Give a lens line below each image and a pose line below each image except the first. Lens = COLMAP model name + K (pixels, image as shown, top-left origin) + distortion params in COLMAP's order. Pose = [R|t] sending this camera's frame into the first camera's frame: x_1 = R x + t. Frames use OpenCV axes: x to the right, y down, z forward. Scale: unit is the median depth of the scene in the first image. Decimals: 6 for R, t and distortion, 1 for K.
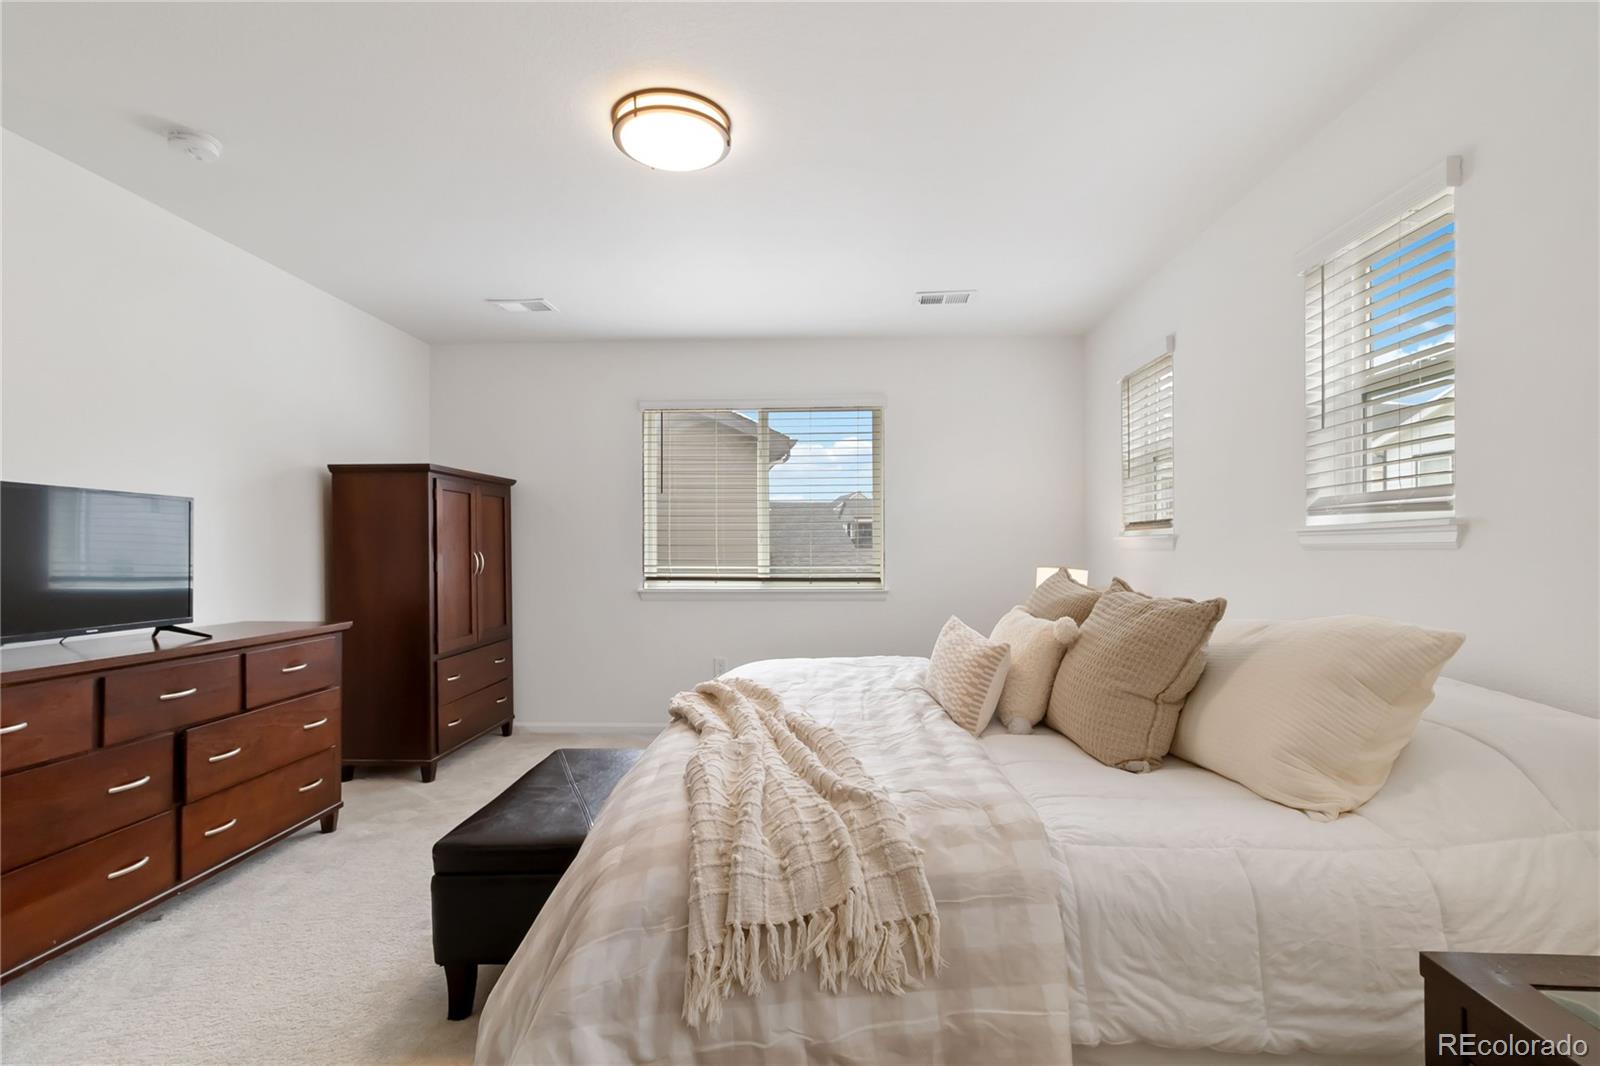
lens RADIAL K [[738.0, 0, 797.2], [0, 738.0, 543.4], [0, 0, 1]] dist [0.000990, 0.000414]
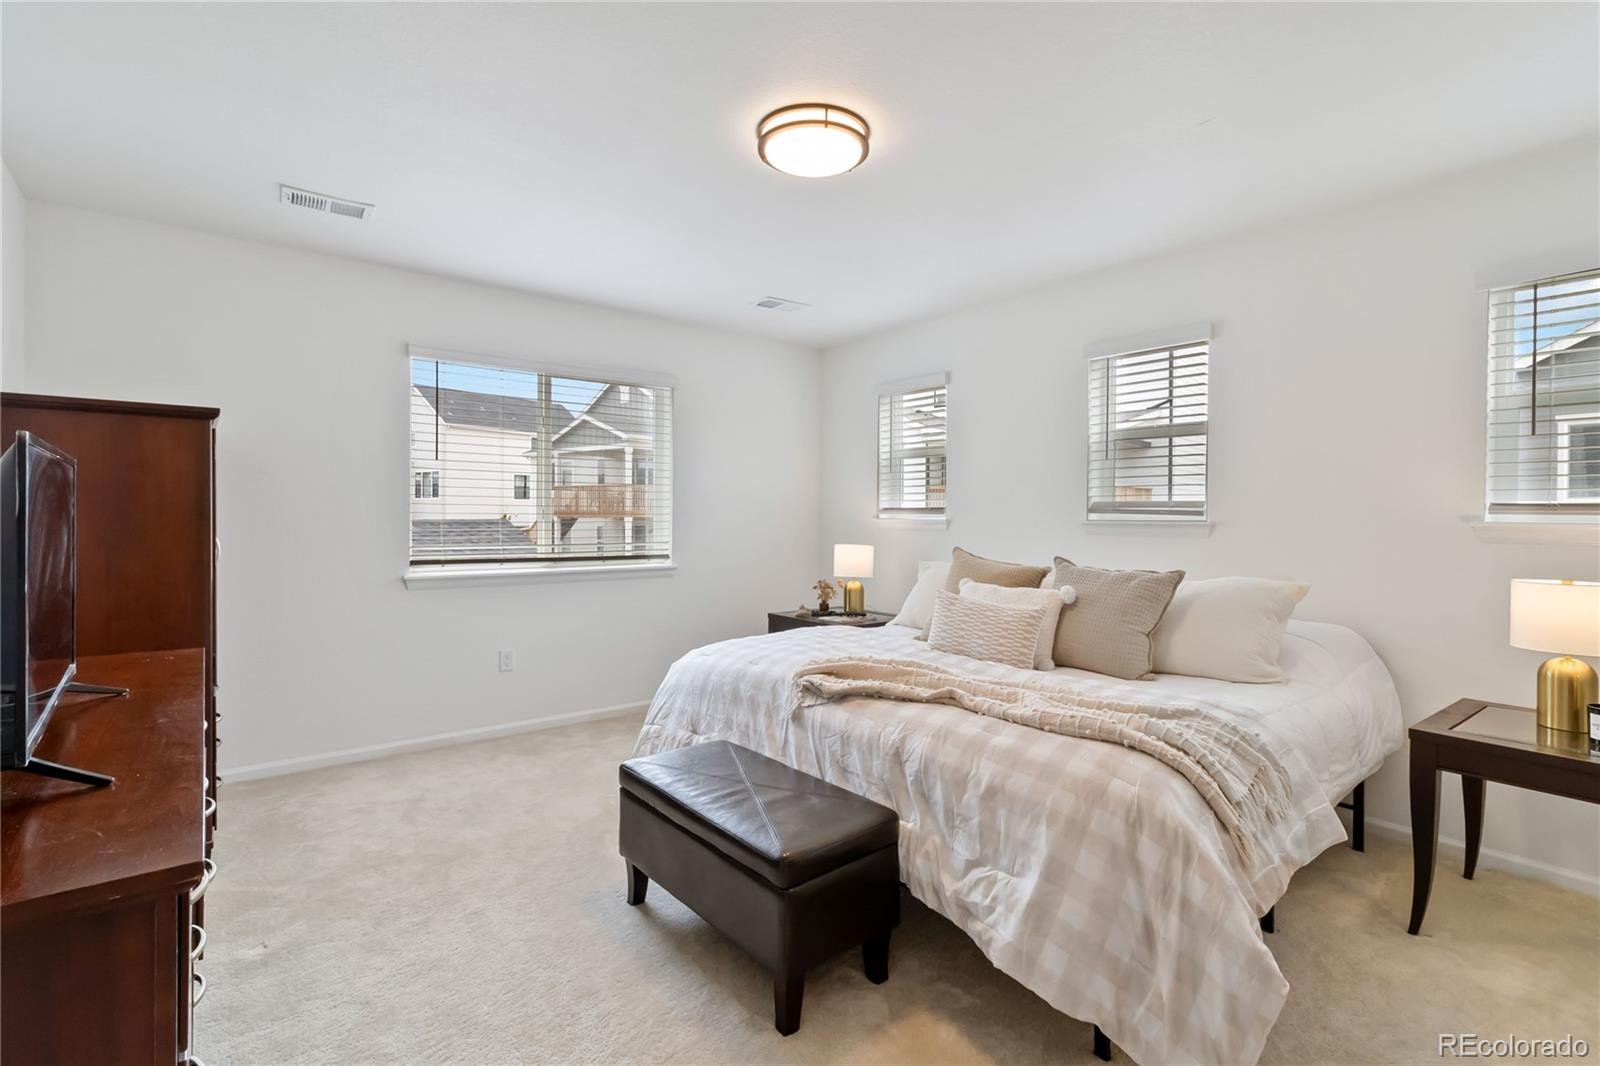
lens RADIAL K [[738.0, 0, 796.6], [0, 738.0, 524.0], [0, 0, 1]] dist [0.000990, 0.000414]
pose [[0.757988, 0.000974, 0.652268, -0.816916], [-0.015153, 0.999755, 0.016116, -0.030193], [-0.652093, -0.022099, 0.757817, 0.207298]]
